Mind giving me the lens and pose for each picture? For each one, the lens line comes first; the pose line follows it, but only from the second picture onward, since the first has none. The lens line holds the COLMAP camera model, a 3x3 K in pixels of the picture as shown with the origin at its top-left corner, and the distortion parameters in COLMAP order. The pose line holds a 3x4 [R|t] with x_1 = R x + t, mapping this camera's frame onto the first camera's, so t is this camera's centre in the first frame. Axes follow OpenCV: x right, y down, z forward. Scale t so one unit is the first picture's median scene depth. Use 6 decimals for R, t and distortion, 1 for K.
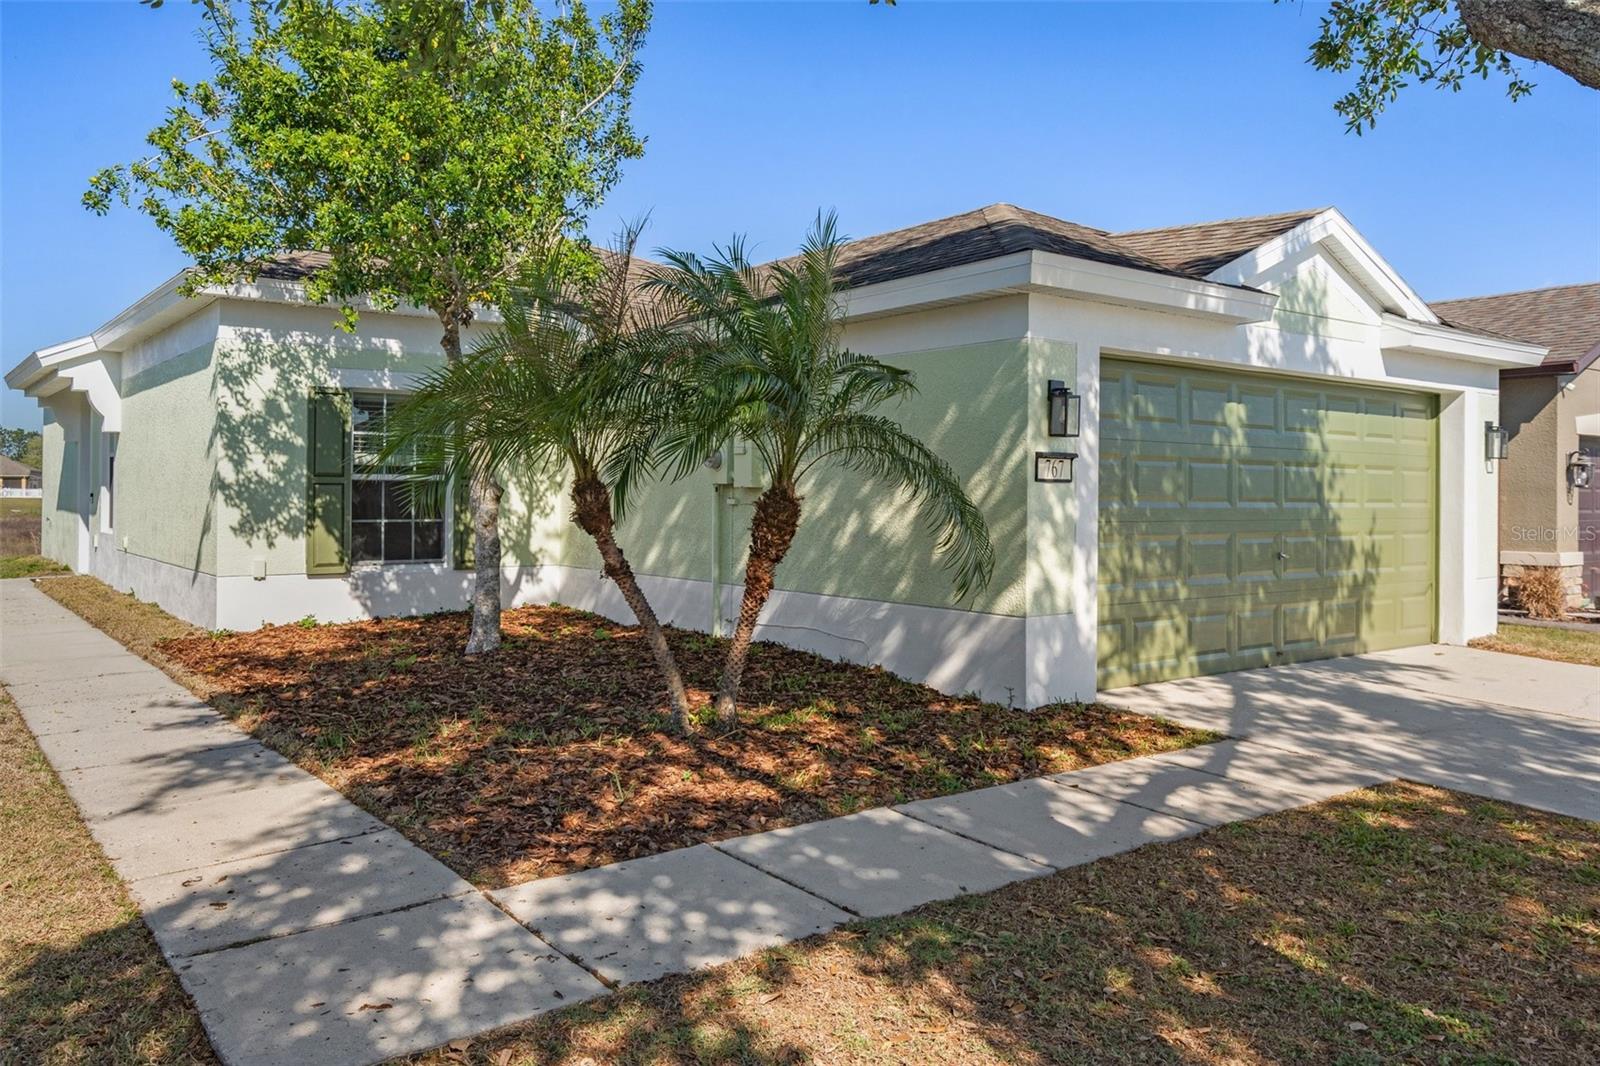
lens RADIAL K [[1186.3, 0, 797.0], [0, 1186.3, 529.9], [0, 0, 1]] dist [0.034700, -0.001324]
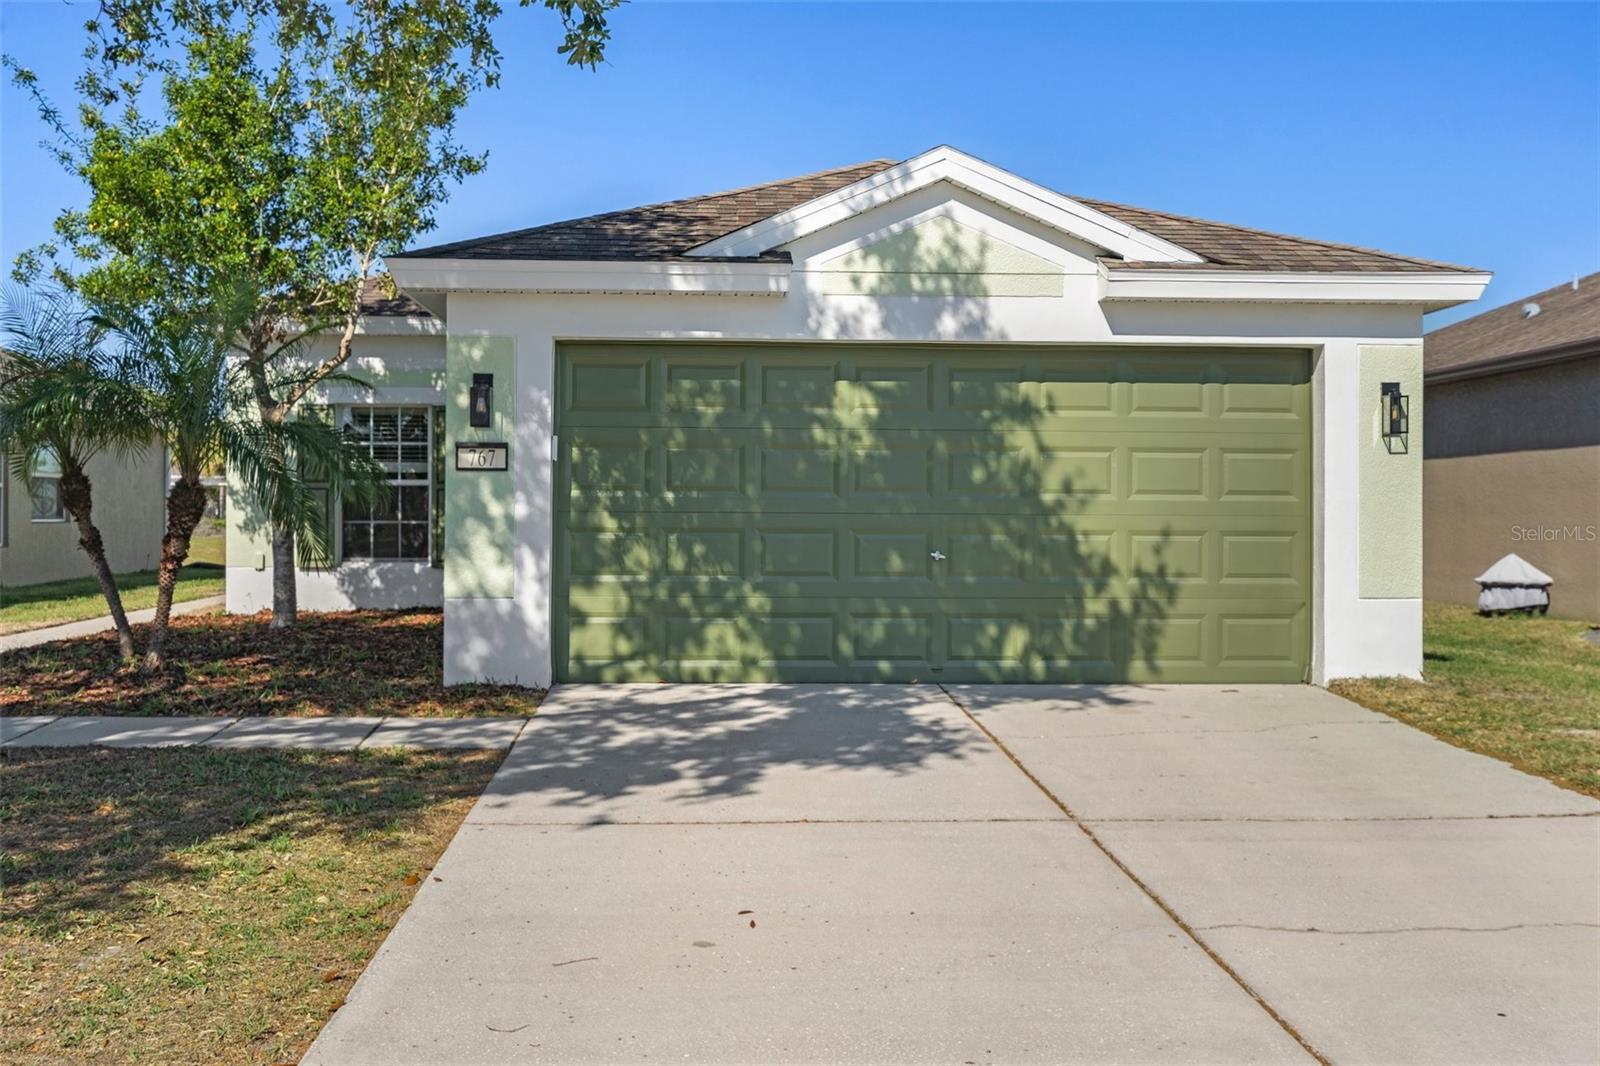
lens RADIAL K [[1552.3, 0, 800.8], [0, 1552.3, 526.4], [0, 0, 1]] dist [0.024478, 0.000000]
pose [[0.815665, 0.005373, -0.578499, 1.857520], [-0.024733, 0.999367, -0.025591, 0.051699], [0.577995, 0.035181, 0.815281, 0.129048]]
